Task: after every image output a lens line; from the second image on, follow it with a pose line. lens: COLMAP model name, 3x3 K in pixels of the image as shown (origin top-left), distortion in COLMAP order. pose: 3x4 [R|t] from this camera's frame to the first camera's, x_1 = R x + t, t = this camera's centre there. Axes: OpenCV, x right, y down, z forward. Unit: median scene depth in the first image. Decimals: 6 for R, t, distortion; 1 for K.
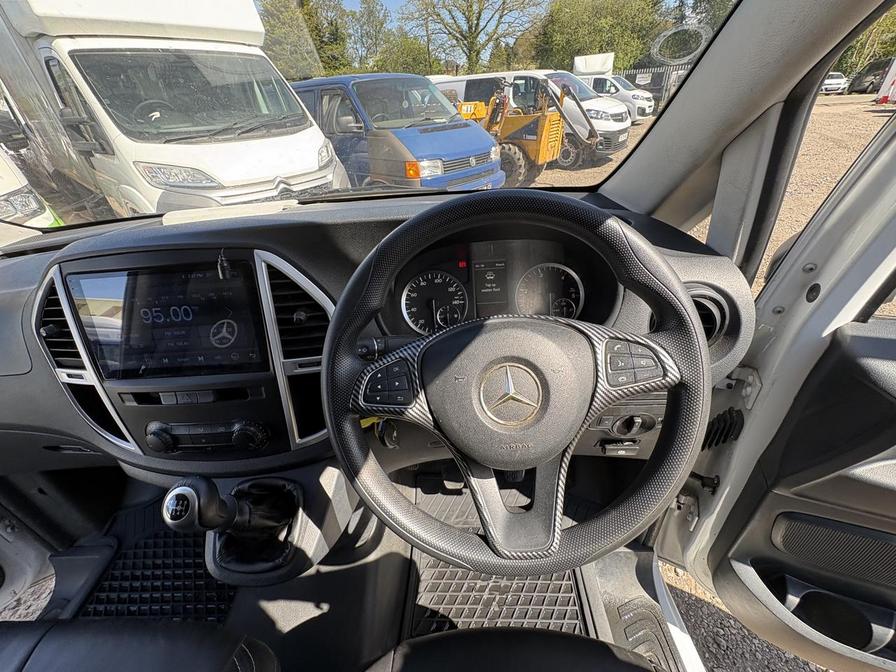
lens RADIAL K [[358.2, 0, 449.8], [0, 358.2, 336.7], [0, 0, 1]] dist [0.002712, -0.000340]
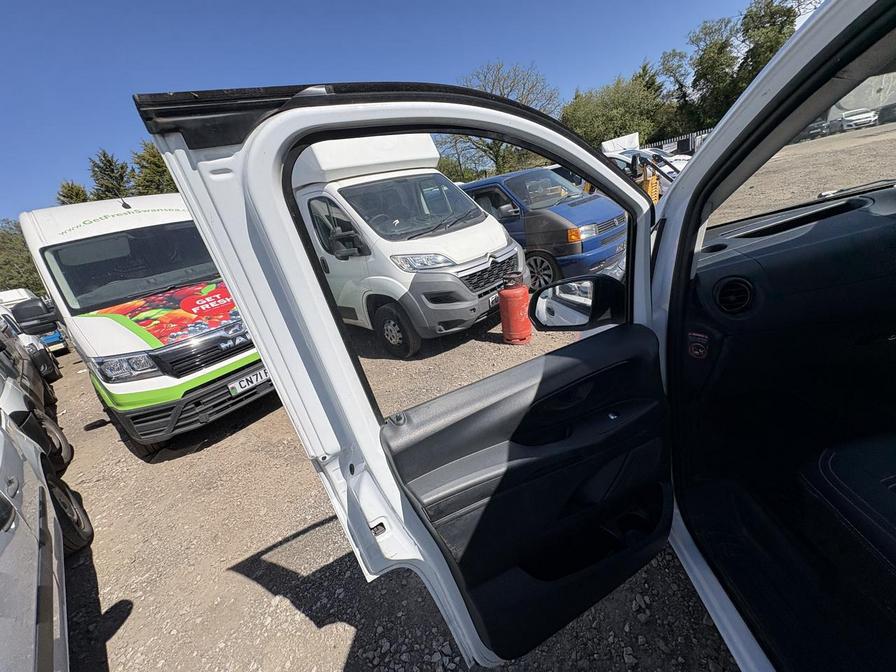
lens RADIAL K [[358.2, 0, 446.4], [0, 358.2, 339.0], [0, 0, 1]] dist [0.002712, -0.000340]
pose [[0.986533, -0.128703, -0.100935, -2.104432], [0.103975, 0.969848, -0.220418, 0.375795], [0.126260, 0.206955, 0.970169, -0.570481]]
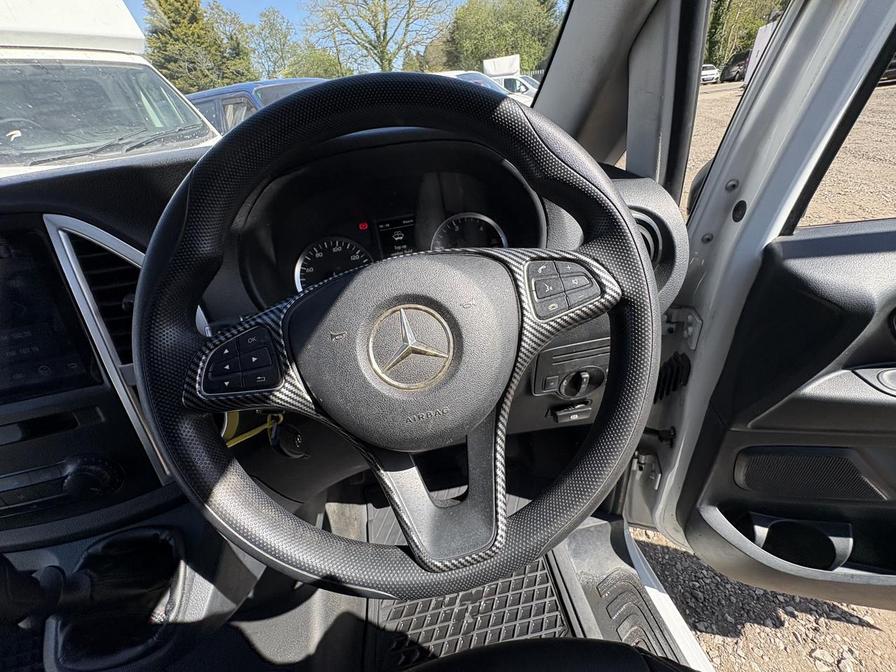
lens RADIAL K [[358.2, 0, 449.4], [0, 358.2, 337.2], [0, 0, 1]] dist [0.002712, -0.000340]
pose [[0.981124, -0.142192, 0.131060, 0.057060], [0.144057, 0.989558, -0.004808, 0.056996], [-0.129008, 0.023598, 0.991363, 0.100084]]
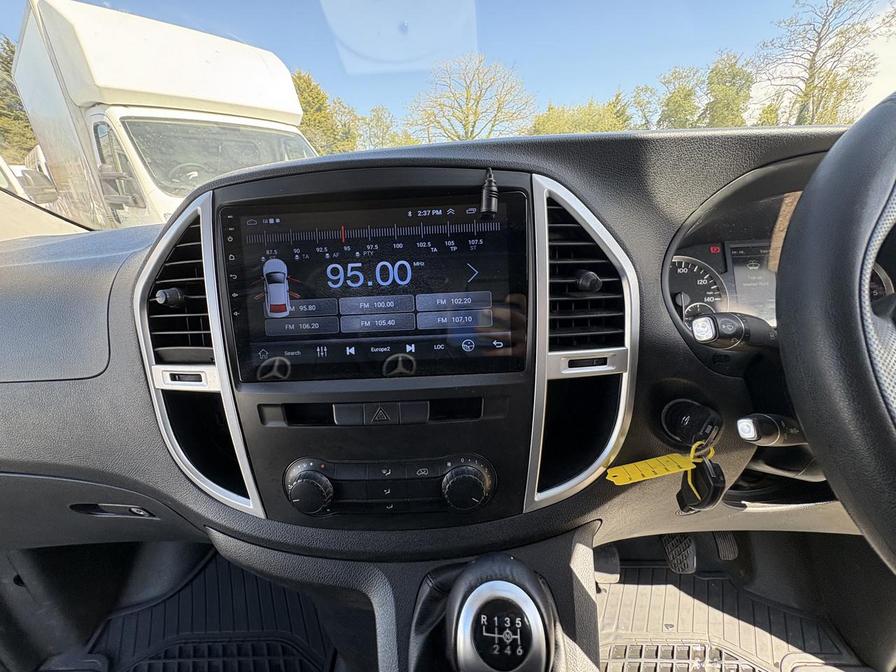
lens RADIAL K [[358.2, 0, 449.6], [0, 358.2, 335.6], [0, 0, 1]] dist [0.002712, -0.000340]
pose [[0.999246, 0.030251, 0.024345, -0.338791], [-0.024882, 0.980158, -0.196650, 0.083429], [-0.029811, 0.195896, 0.980172, 0.204965]]
